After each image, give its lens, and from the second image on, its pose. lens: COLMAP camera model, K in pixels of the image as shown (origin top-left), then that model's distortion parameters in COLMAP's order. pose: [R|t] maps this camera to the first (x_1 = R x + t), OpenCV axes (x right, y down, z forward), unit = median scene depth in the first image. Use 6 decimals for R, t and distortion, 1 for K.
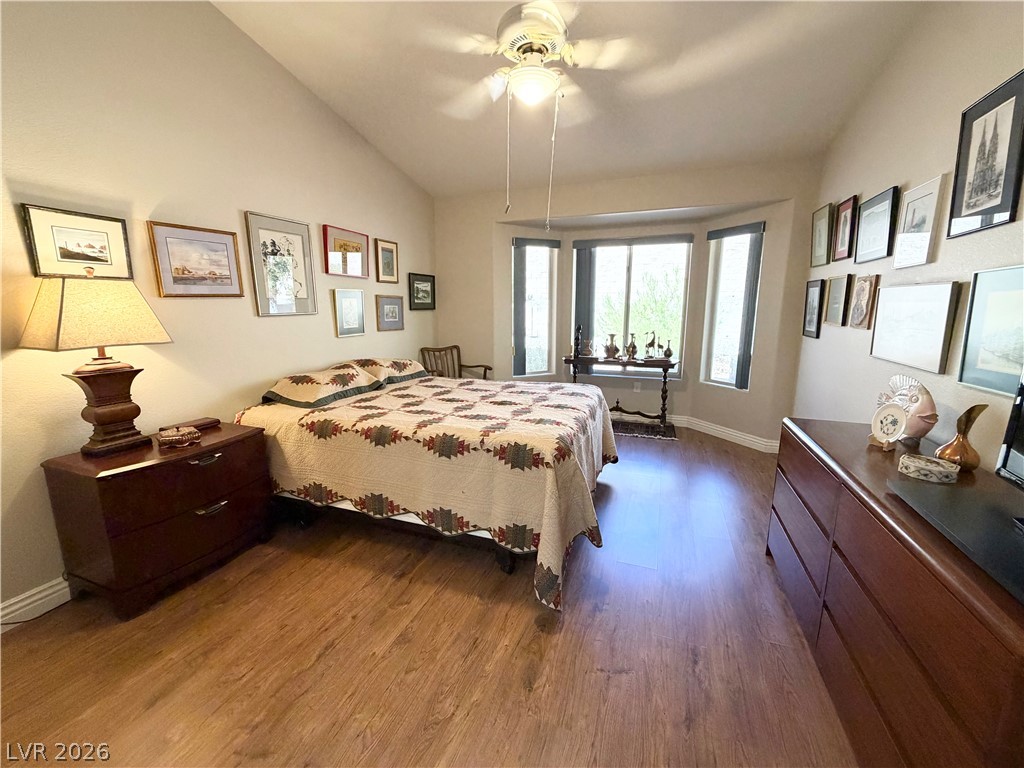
lens RADIAL K [[406.7, 0, 510.3], [0, 406.7, 384.4], [0, 0, 1]] dist [-0.001067, 0.000092]
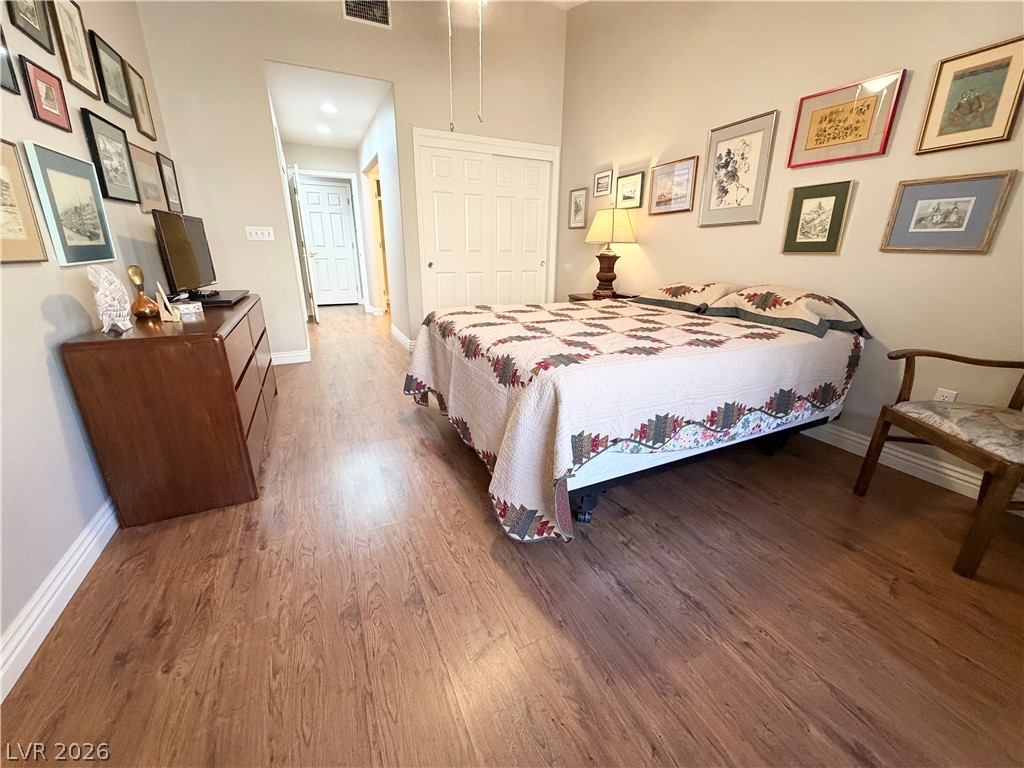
lens RADIAL K [[406.7, 0, 510.3], [0, 406.7, 384.4], [0, 0, 1]] dist [-0.001067, 0.000092]
pose [[-0.713150, 0.234958, -0.660463, 0.659966], [-0.123373, 0.885385, 0.448189, -0.223797], [0.690070, 0.401109, -0.602425, 1.514285]]
